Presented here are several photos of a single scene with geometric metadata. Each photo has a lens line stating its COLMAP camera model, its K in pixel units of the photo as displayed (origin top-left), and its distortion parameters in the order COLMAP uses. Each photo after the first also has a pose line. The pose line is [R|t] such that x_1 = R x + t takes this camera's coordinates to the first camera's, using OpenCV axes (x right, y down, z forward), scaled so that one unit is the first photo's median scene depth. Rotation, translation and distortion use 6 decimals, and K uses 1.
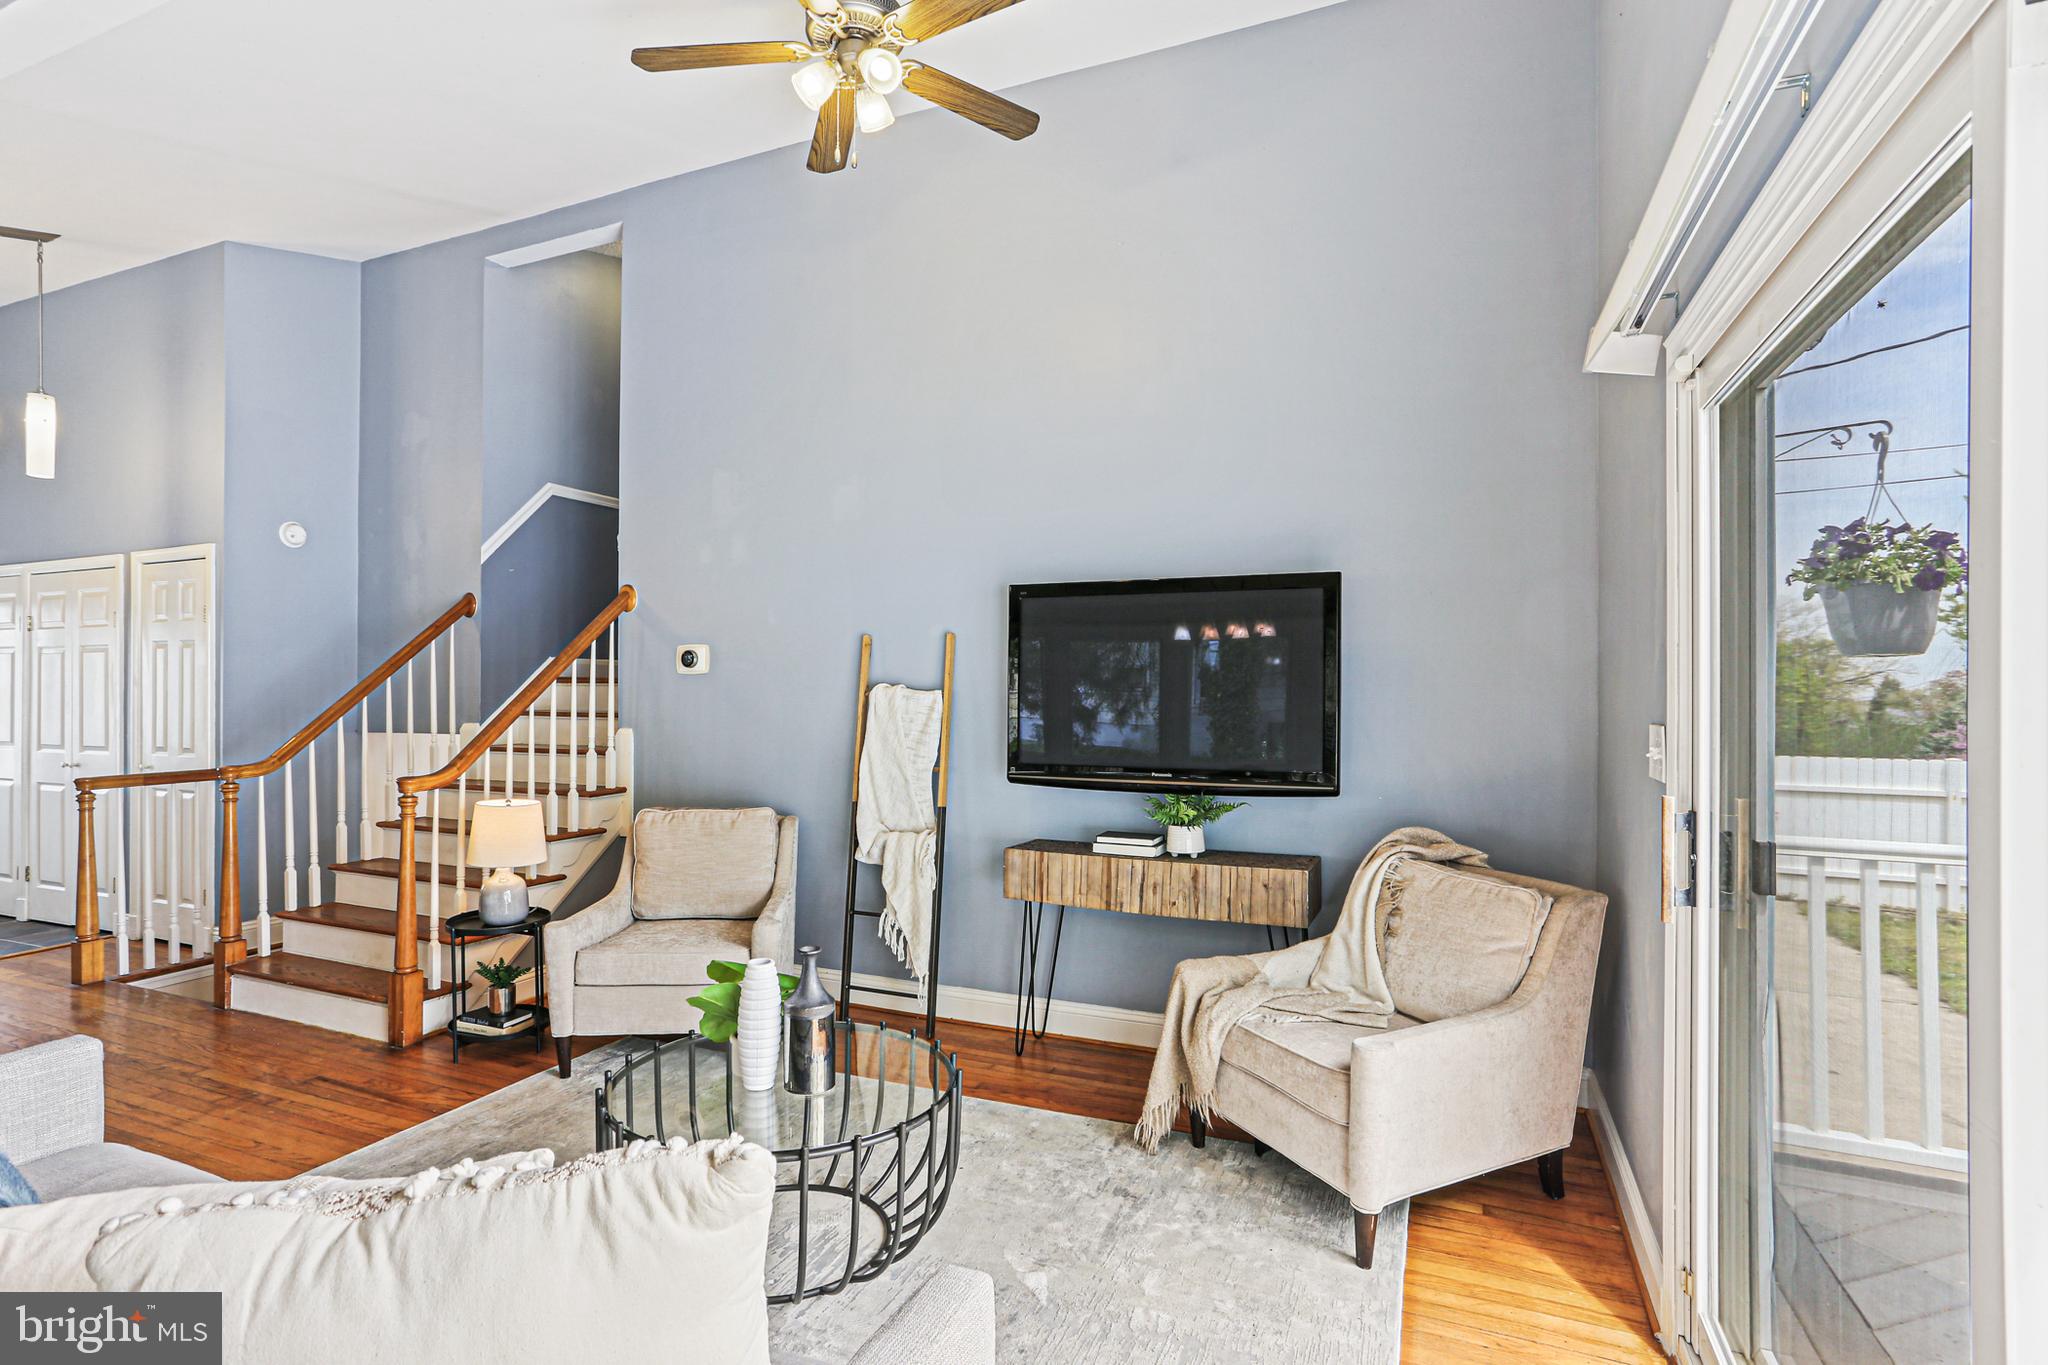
lens RADIAL K [[1020.3, 0, 1018.4], [0, 1020.3, 684.4], [0, 0, 1]] dist [-0.069839, 0.029675]
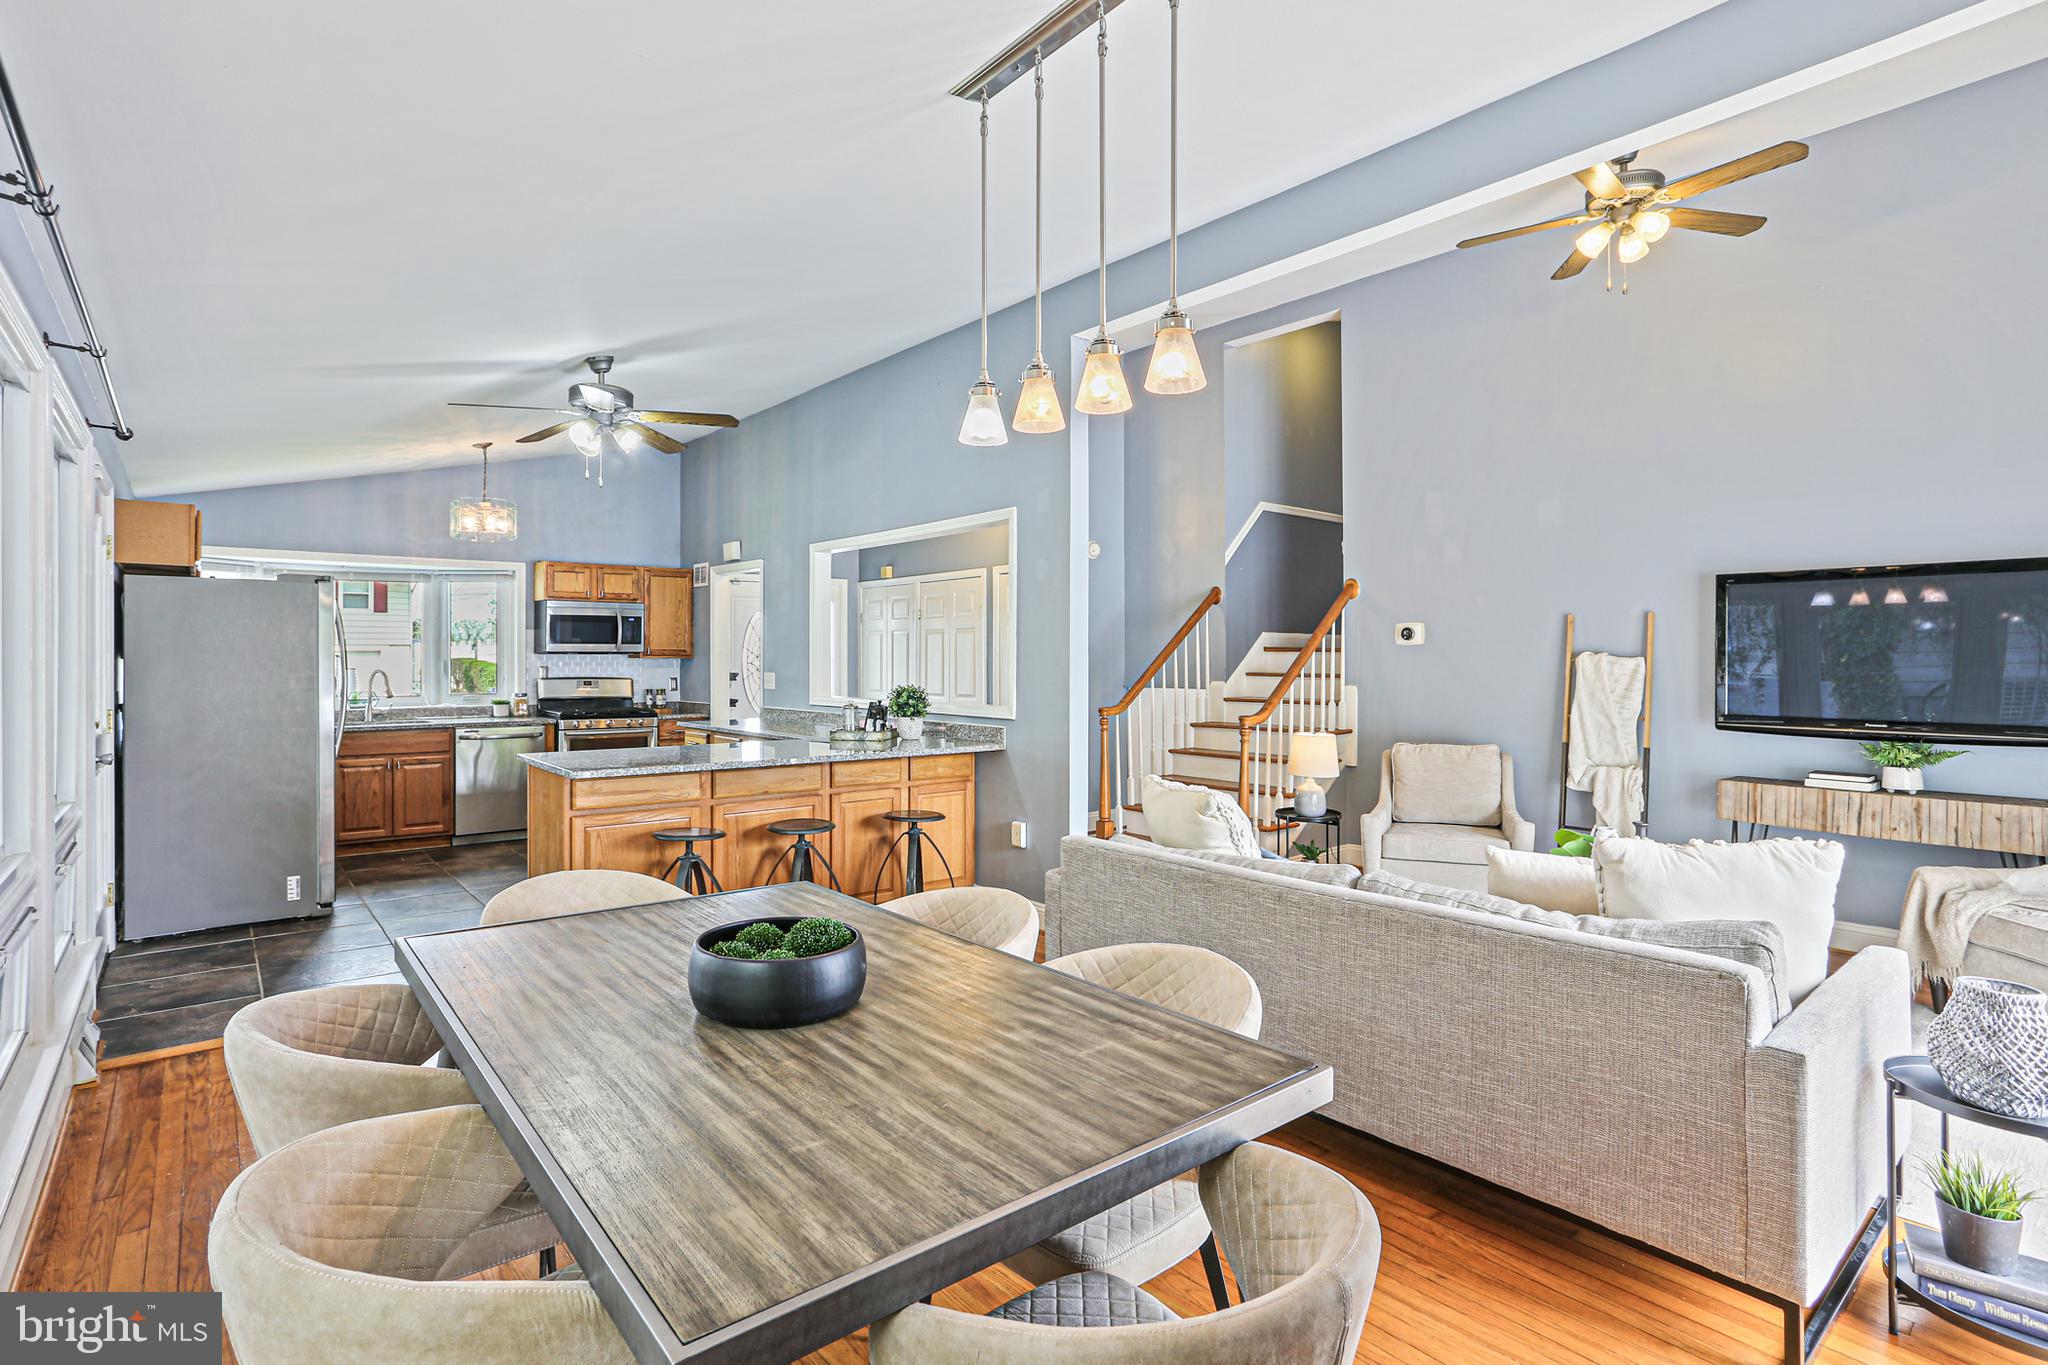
lens RADIAL K [[1002.6, 0, 1015.8], [0, 1002.6, 675.5], [0, 0, 1]] dist [-0.051393, 0.028579]
pose [[0.892944, 0.006077, -0.450127, -0.227707], [0.004291, 0.999749, 0.022009, -0.001362], [0.450148, -0.021584, 0.892693, -0.462725]]
